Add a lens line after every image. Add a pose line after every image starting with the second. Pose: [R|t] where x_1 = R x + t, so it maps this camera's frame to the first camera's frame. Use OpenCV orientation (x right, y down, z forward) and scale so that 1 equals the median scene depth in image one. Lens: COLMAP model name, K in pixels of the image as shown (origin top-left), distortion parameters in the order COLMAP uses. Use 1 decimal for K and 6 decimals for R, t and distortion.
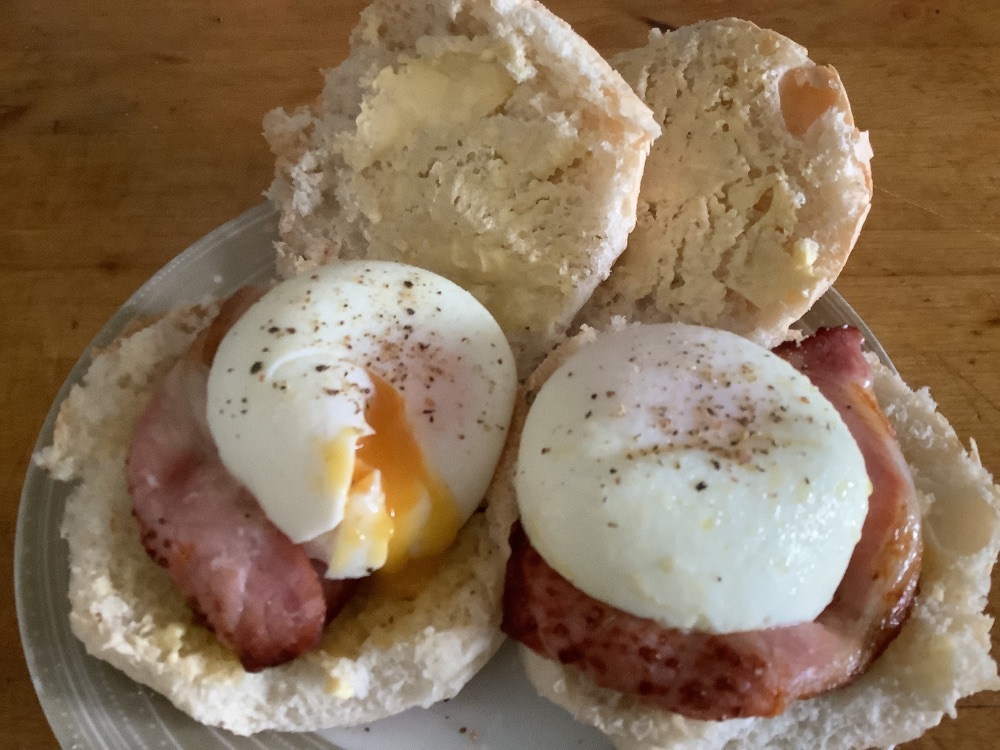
lens RADIAL K [[881.3, 0, 500.0], [0, 881.3, 375.0], [0, 0, 1]] dist [0.099344, -0.241995]
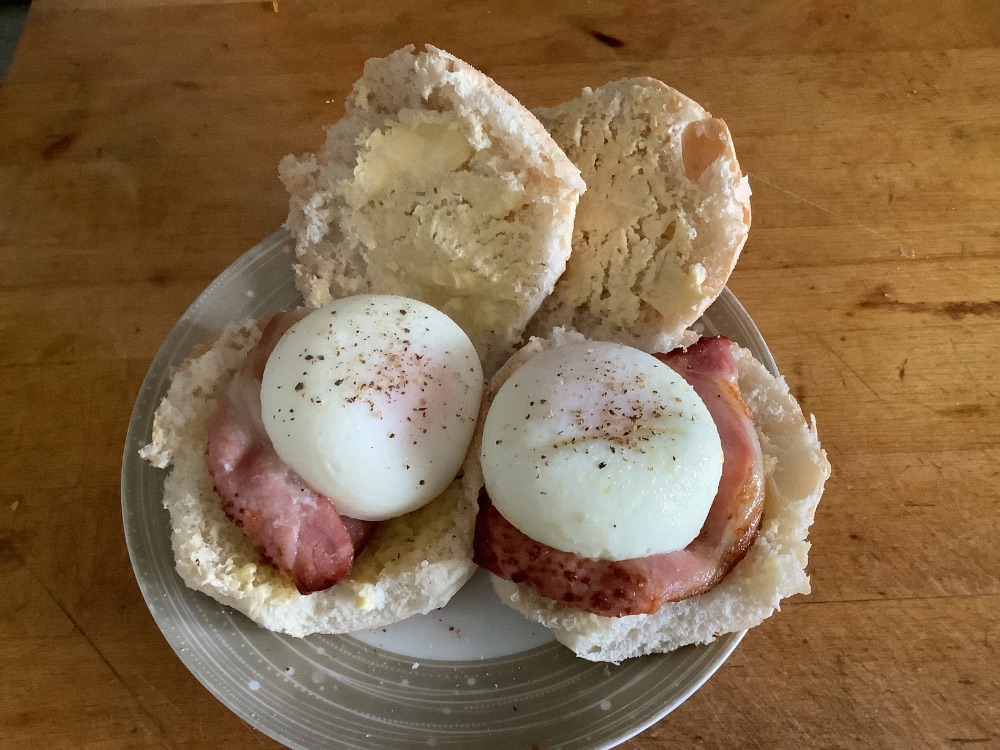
lens RADIAL K [[881.3, 0, 500.0], [0, 881.3, 375.0], [0, 0, 1]] dist [0.099344, -0.241995]
pose [[0.999512, -0.030831, 0.005070, 0.040518], [0.030169, 0.994517, 0.100130, -0.143354], [-0.008129, -0.099928, 0.994961, -0.370536]]
